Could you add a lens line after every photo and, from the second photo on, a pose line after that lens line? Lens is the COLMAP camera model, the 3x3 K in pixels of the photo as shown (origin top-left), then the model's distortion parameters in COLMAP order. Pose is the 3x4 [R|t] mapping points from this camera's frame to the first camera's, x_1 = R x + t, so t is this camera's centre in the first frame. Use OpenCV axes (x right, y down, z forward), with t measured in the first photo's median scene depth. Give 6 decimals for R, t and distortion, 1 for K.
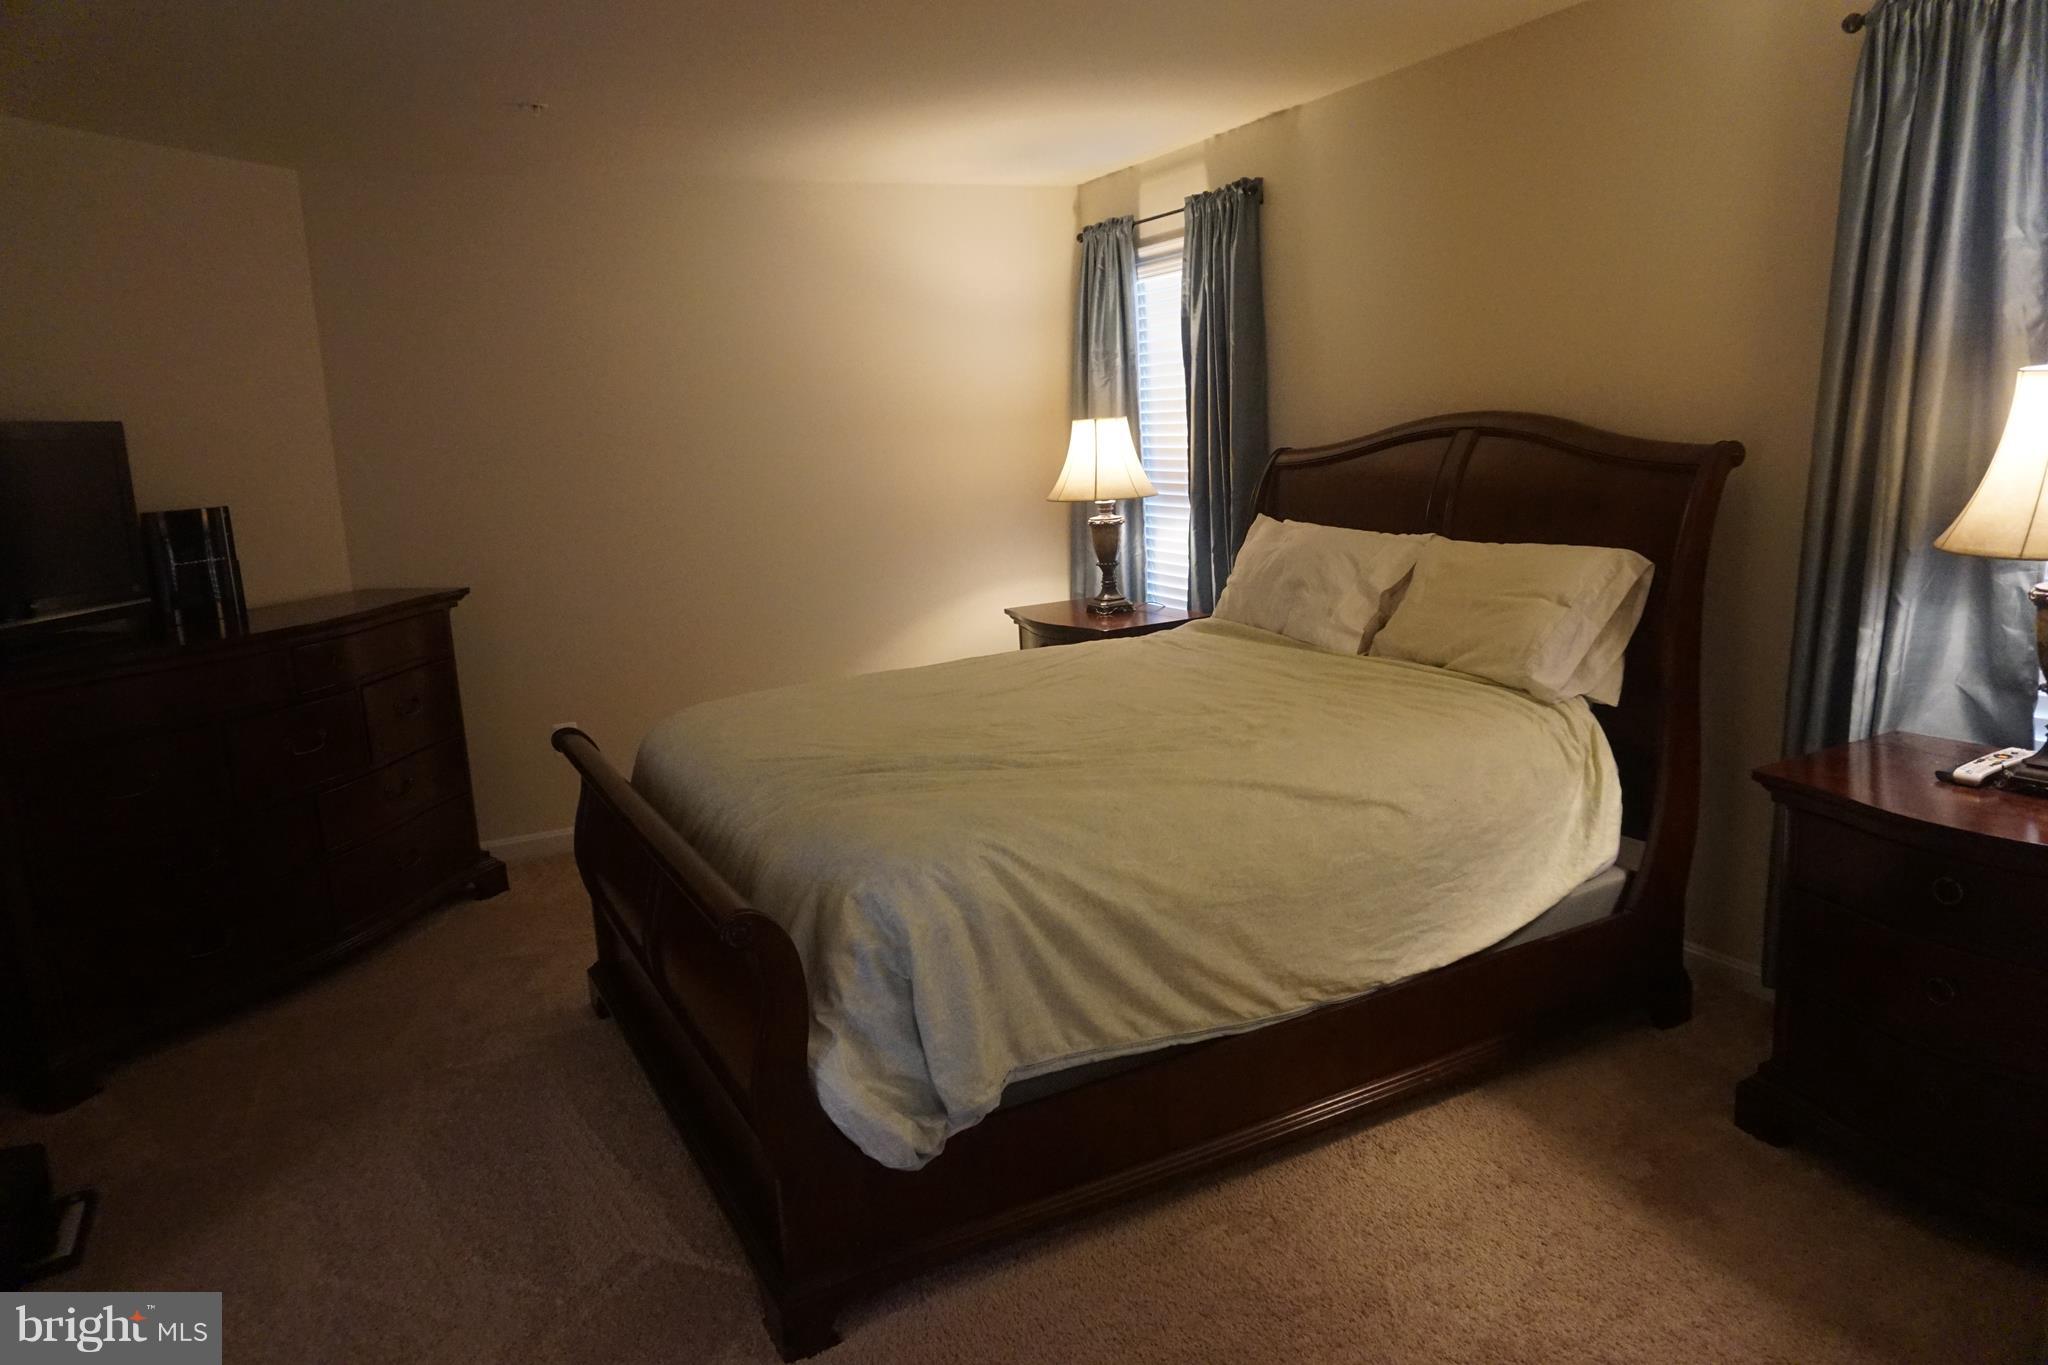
lens RADIAL K [[1357.6, 0, 1024.0], [0, 1357.6, 682.5], [0, 0, 1]] dist [-0.031569, 0.004769]
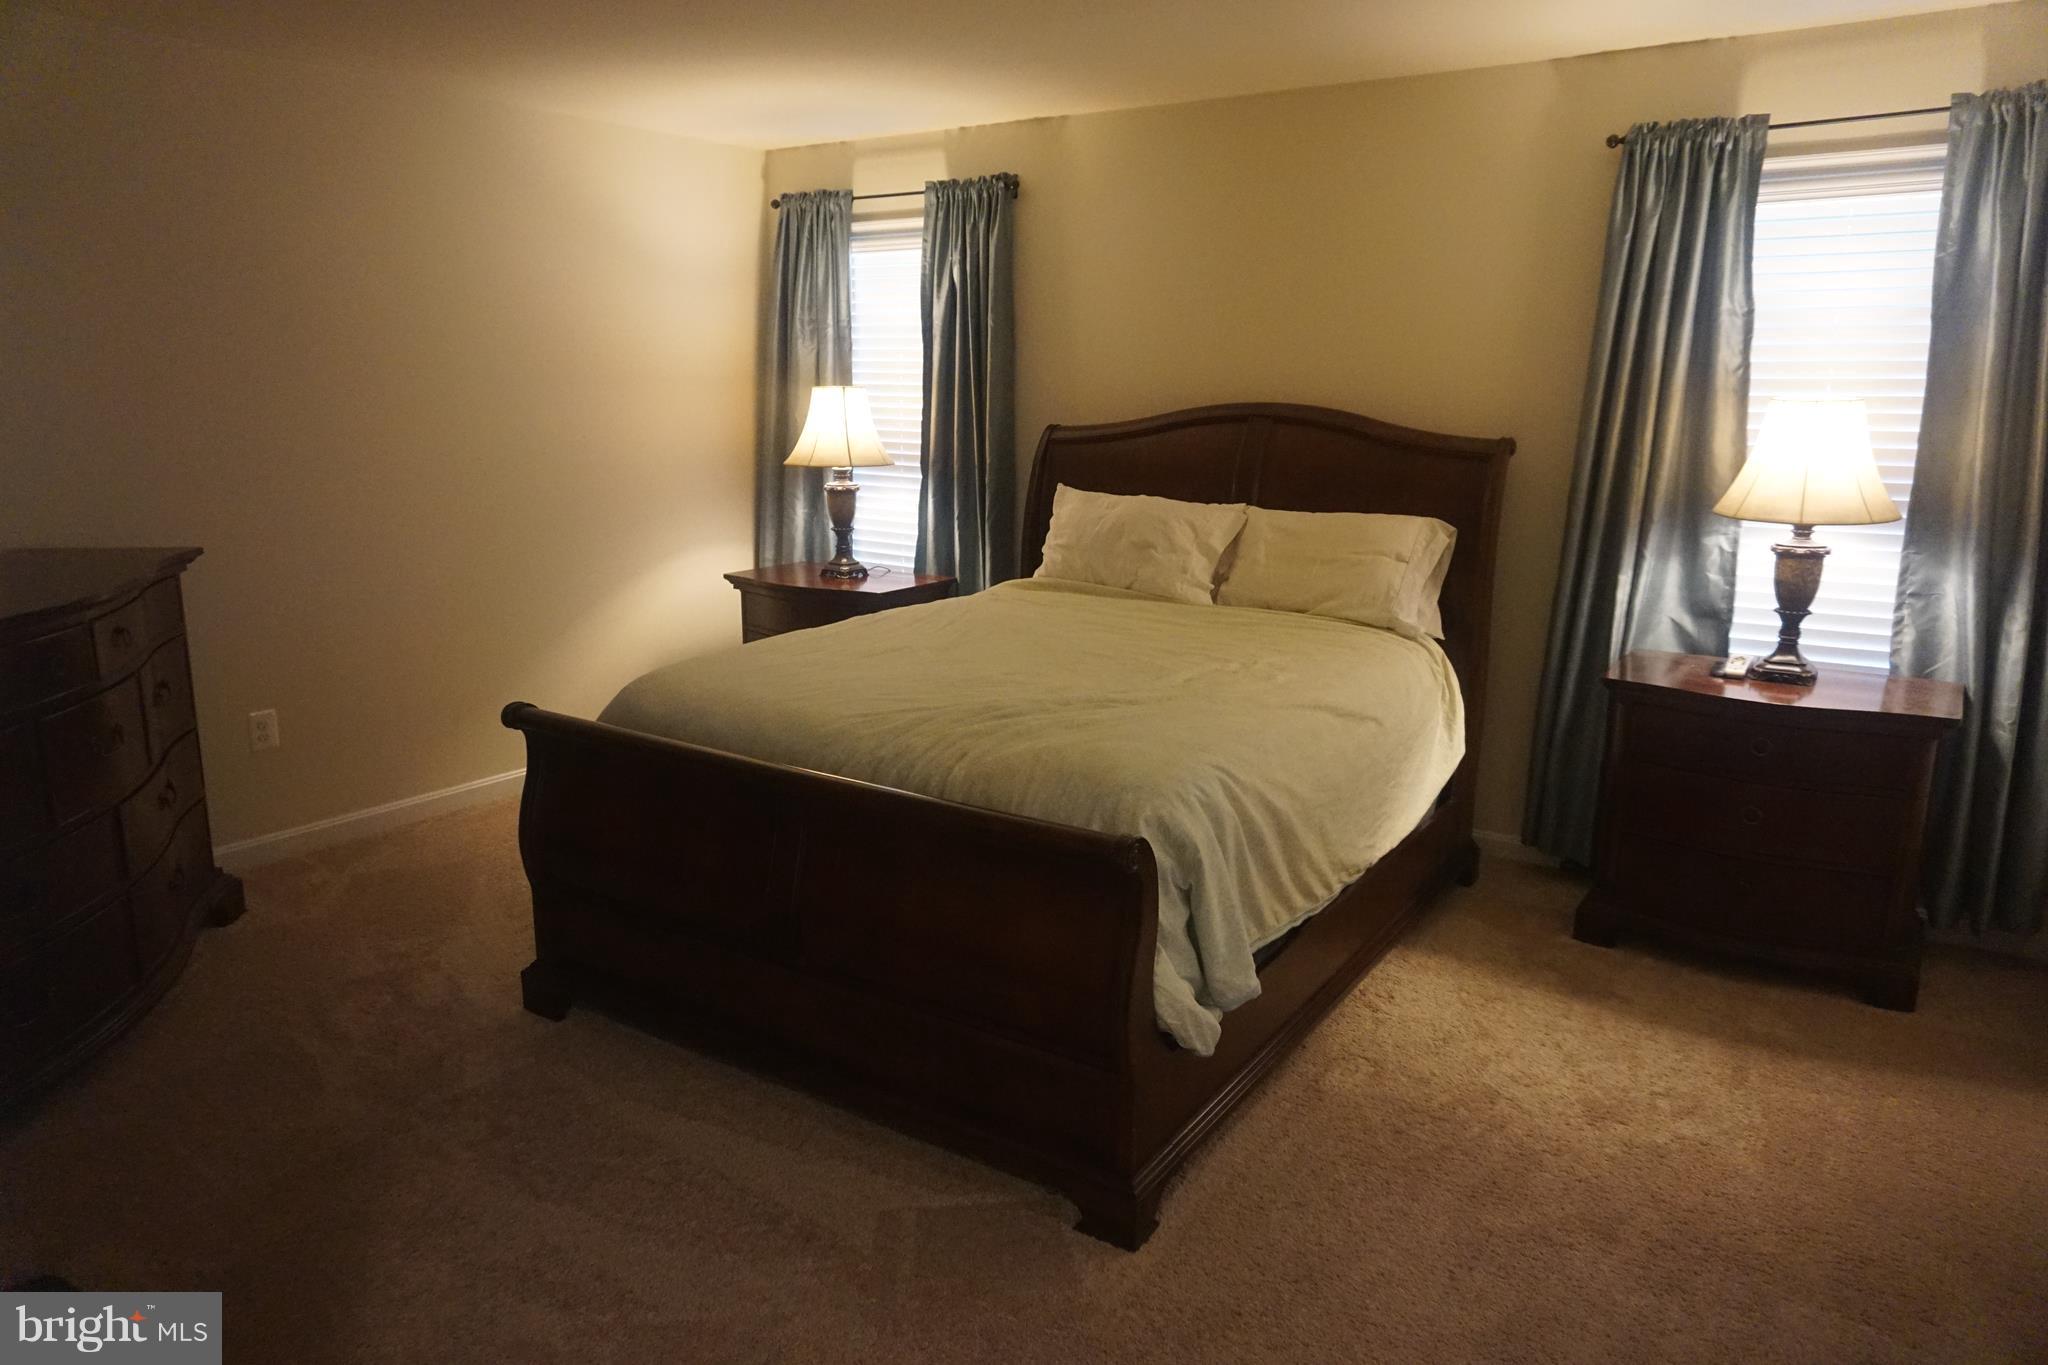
lens RADIAL K [[1356.9, 0, 1024.0], [0, 1356.9, 682.5], [0, 0, 1]] dist [-0.065749, 0.061222]
pose [[0.868201, -0.041878, 0.494442, -0.478578], [0.034752, 0.999117, 0.023599, 0.012597], [-0.494994, -0.003306, 0.868890, 0.067292]]
